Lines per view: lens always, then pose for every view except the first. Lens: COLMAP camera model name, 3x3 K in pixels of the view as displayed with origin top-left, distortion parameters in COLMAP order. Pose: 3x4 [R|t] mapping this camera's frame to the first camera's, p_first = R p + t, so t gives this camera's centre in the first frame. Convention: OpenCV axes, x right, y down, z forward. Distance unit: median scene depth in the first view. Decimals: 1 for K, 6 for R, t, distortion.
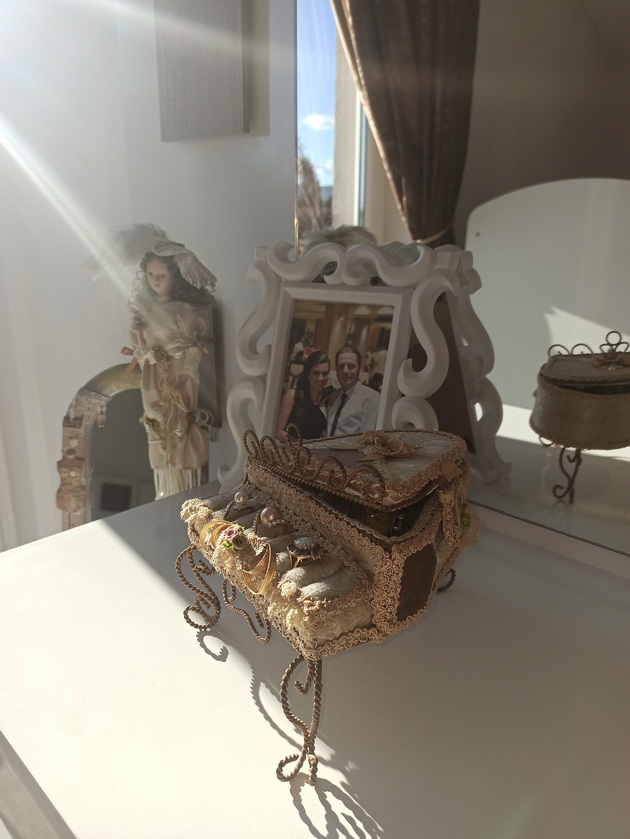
lens RADIAL K [[622.6, 0, 314.0], [0, 622.6, 417.9], [0, 0, 1]] dist [0.004213, -0.004010]
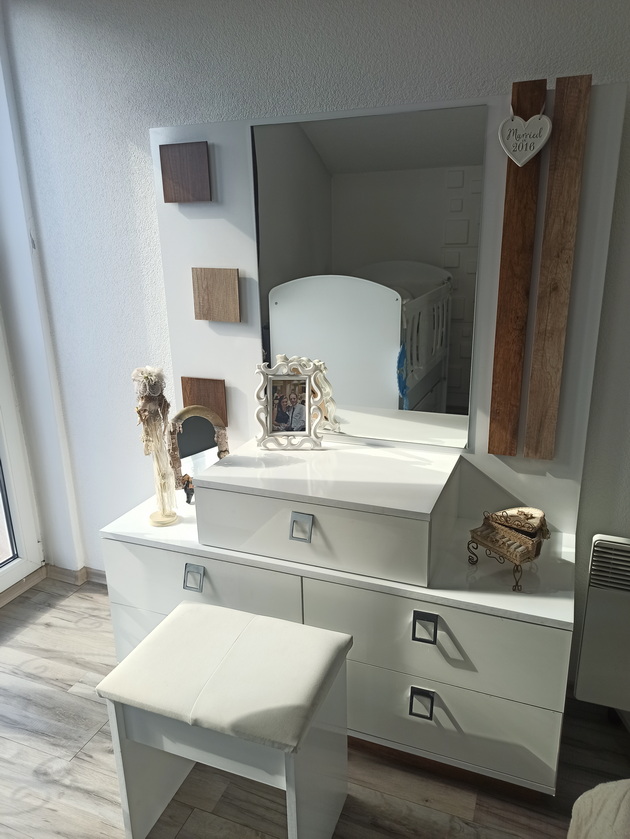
lens RADIAL K [[622.6, 0, 316.1], [0, 622.6, 418.9], [0, 0, 1]] dist [0.004213, -0.004010]
pose [[0.905376, -0.156986, 0.394525, -1.154633], [0.141722, 0.987586, 0.067741, -0.184472], [-0.400262, -0.005419, 0.916385, -2.072709]]
